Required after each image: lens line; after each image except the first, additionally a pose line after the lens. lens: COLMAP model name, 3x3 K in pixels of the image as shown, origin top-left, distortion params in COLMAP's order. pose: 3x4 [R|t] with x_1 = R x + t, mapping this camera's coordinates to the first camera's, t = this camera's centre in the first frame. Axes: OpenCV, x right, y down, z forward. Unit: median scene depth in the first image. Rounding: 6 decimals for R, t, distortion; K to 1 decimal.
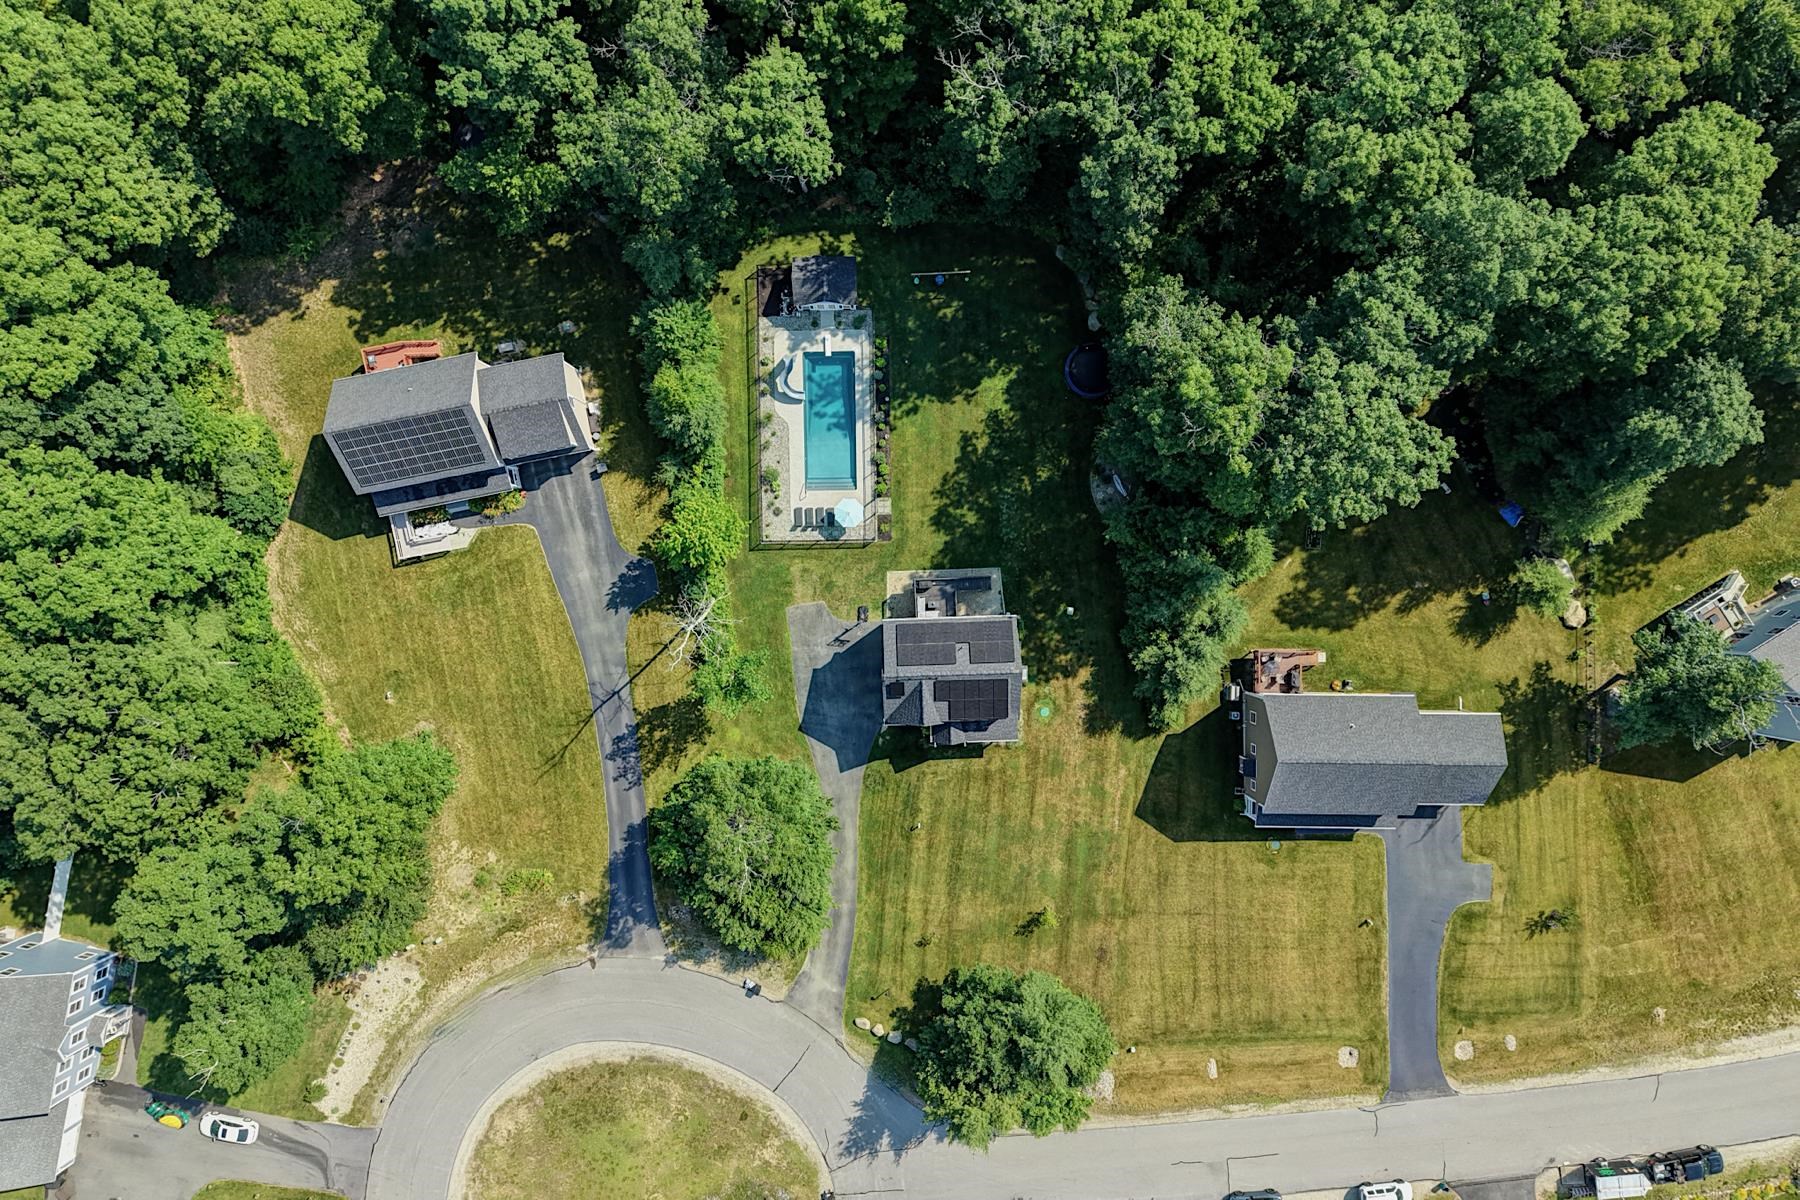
lens RADIAL K [[1208.4, 0, 900.0], [0, 1208.4, 600.0], [0, 0, 1]] dist [0.072552, -0.001114]
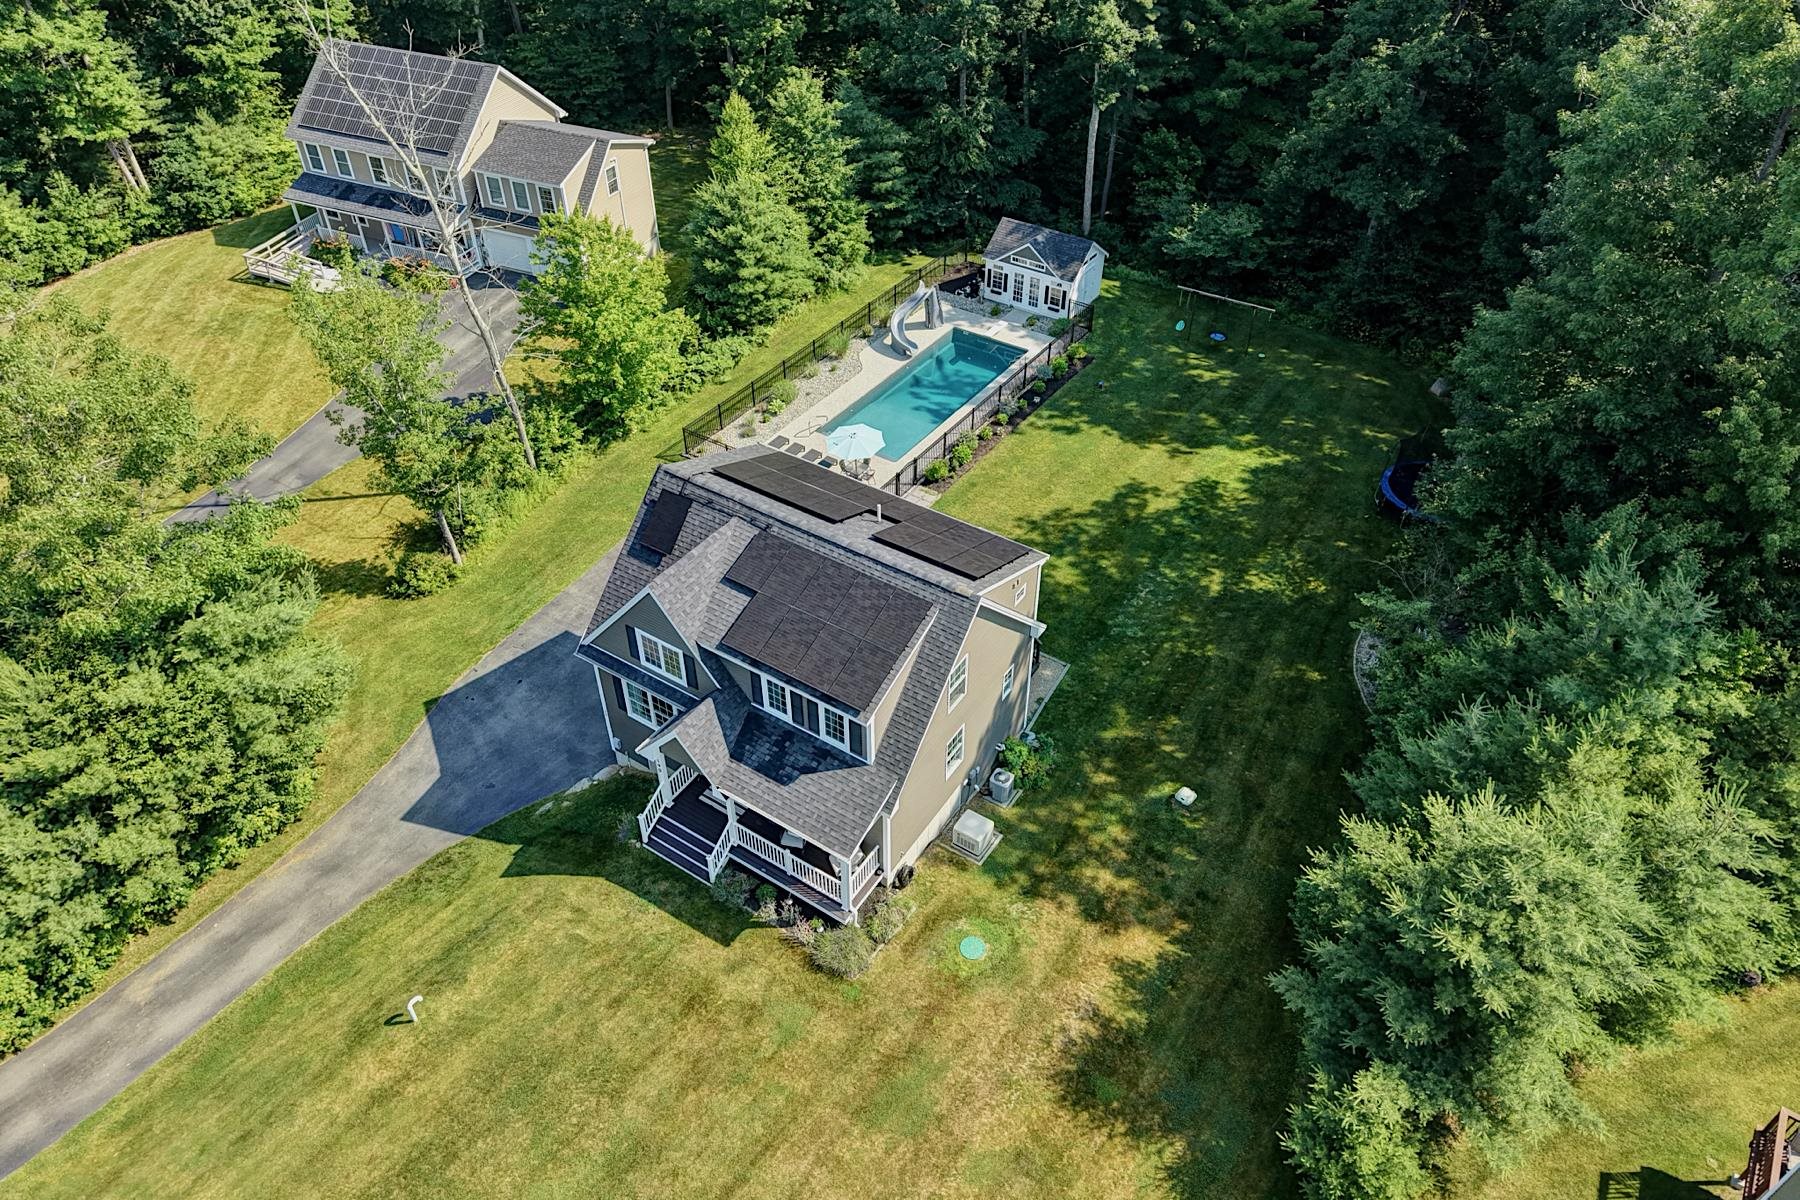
lens RADIAL K [[1183.6, 0, 900.0], [0, 1183.6, 600.0], [0, 0, 1]] dist [-0.001256, -0.000833]
pose [[0.818473, 0.374520, -0.435702, 0.201805], [-0.574412, 0.517077, -0.634572, 0.249189], [-0.012368, 0.769653, 0.638343, 0.730617]]
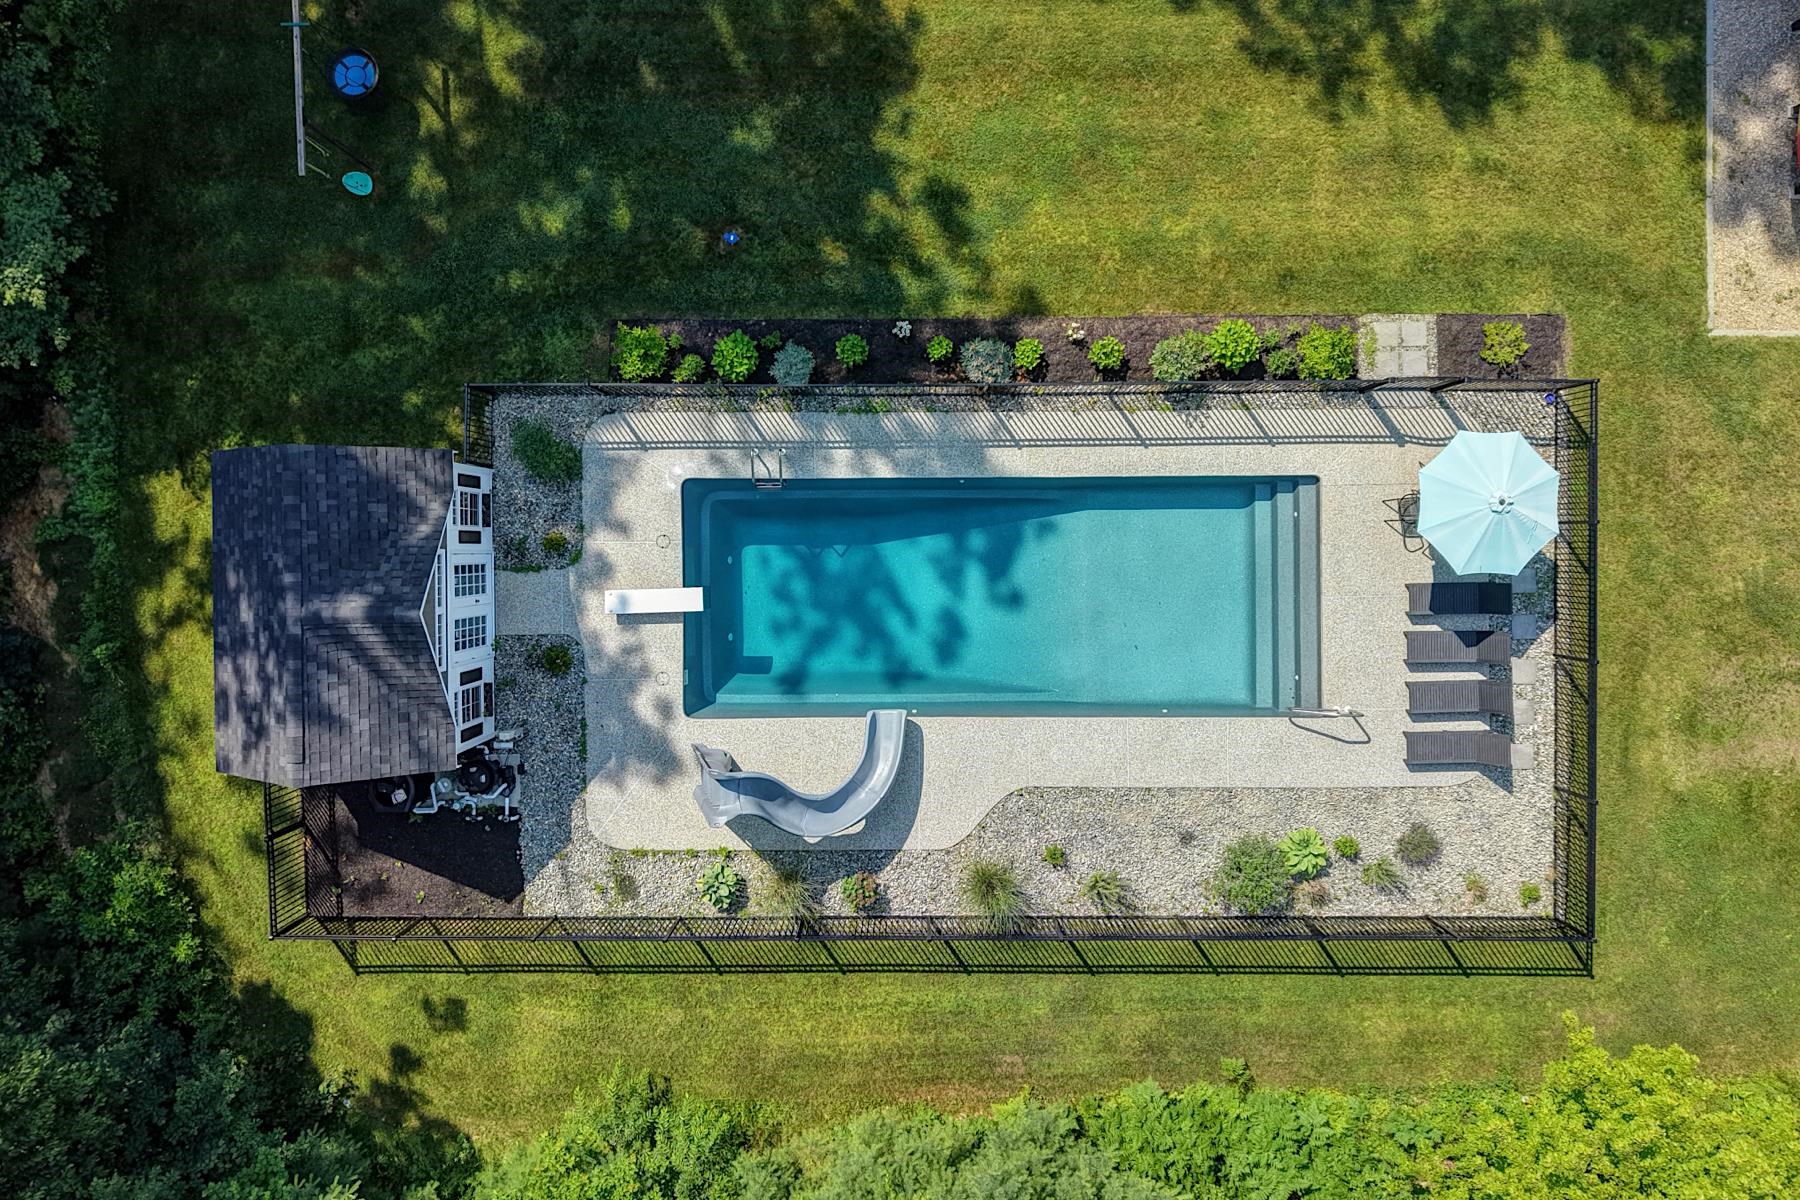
lens RADIAL K [[1183.6, 0, 900.0], [0, 1183.6, 600.0], [0, 0, 1]] dist [-0.001256, -0.000833]
pose [[0.007905, -0.998767, -0.049013, -0.048305], [0.998096, 0.010879, -0.060708, -0.152334], [0.061167, -0.048440, 0.996951, 0.788764]]
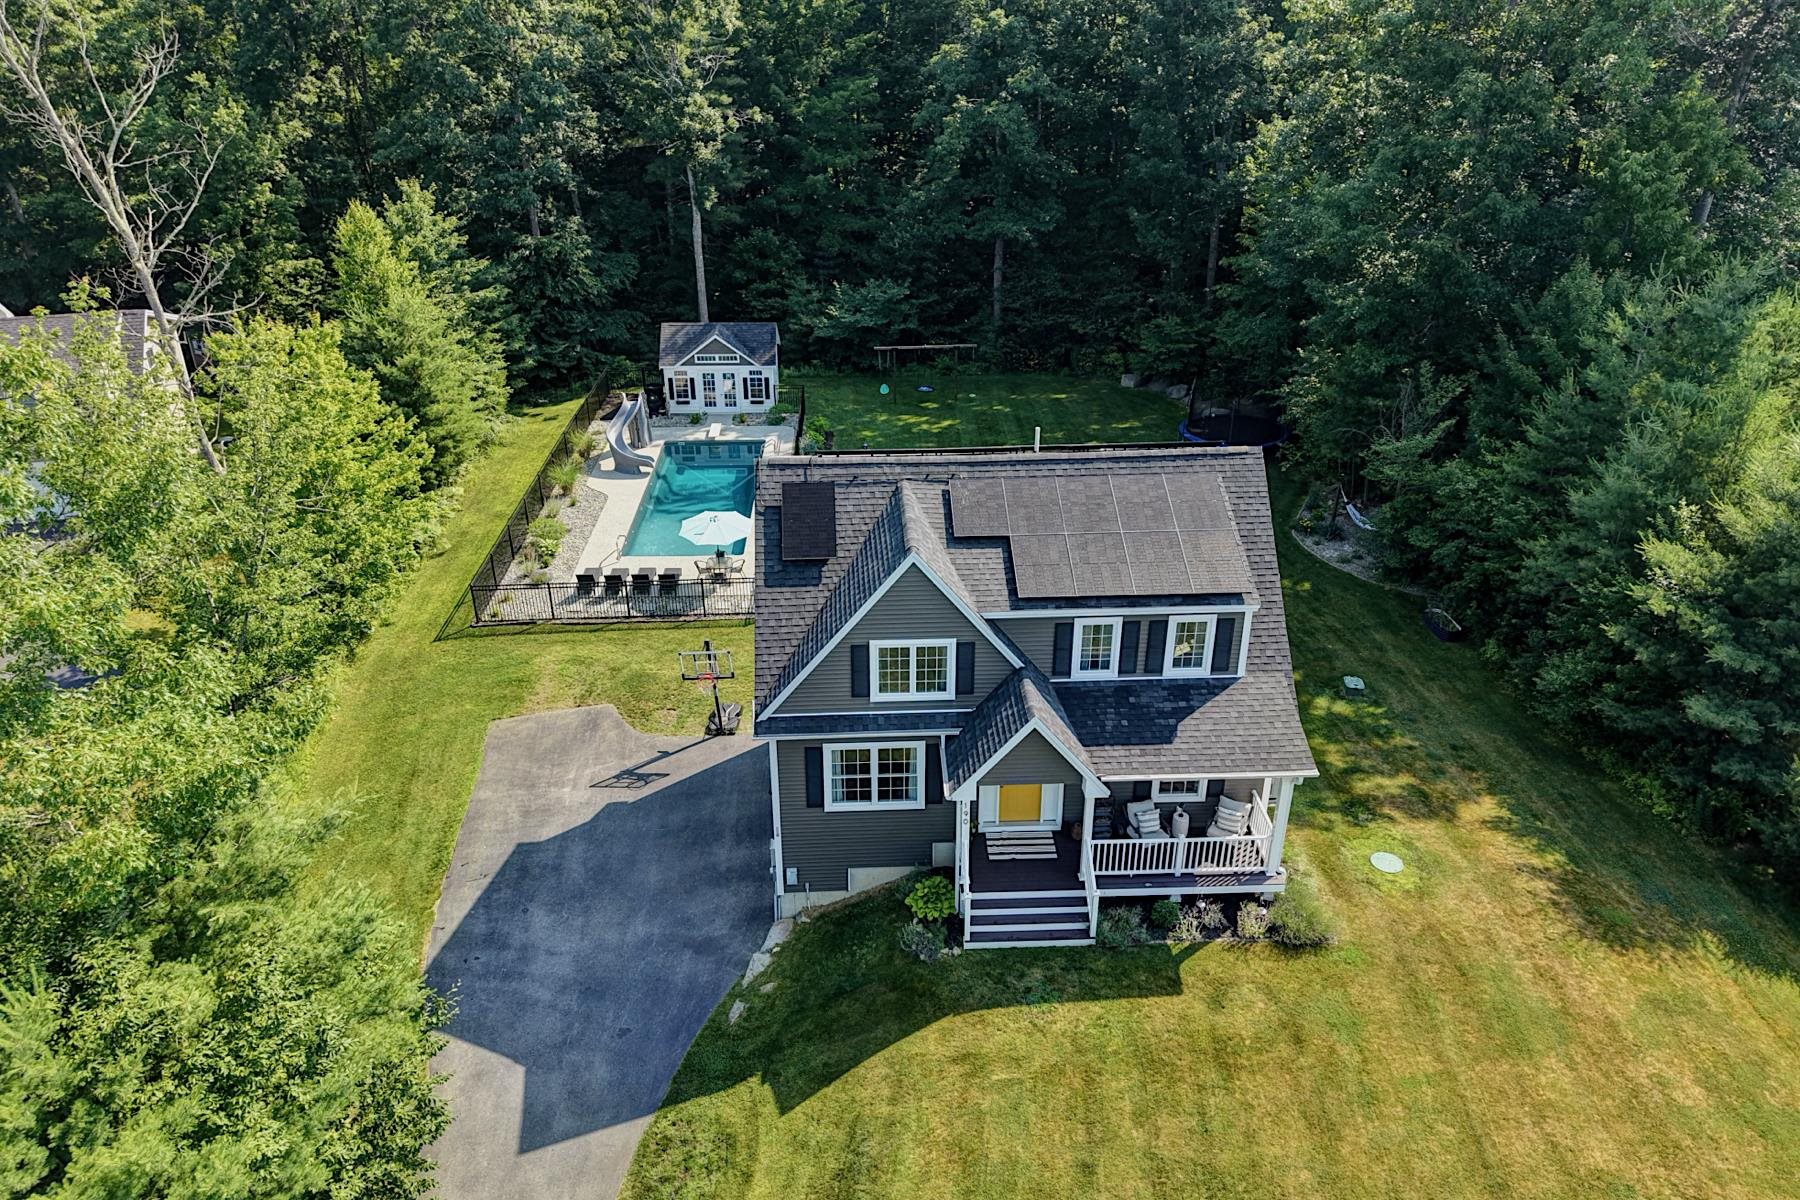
lens RADIAL K [[1280.8, 0, 900.0], [0, 1280.8, 600.0], [0, 0, 1]] dist [0.002996, -0.001367]
pose [[0.999919, -0.011972, 0.004383, 0.015837], [0.009149, 0.434431, -0.900658, 0.307748], [0.008878, 0.900625, 0.434506, 0.825531]]
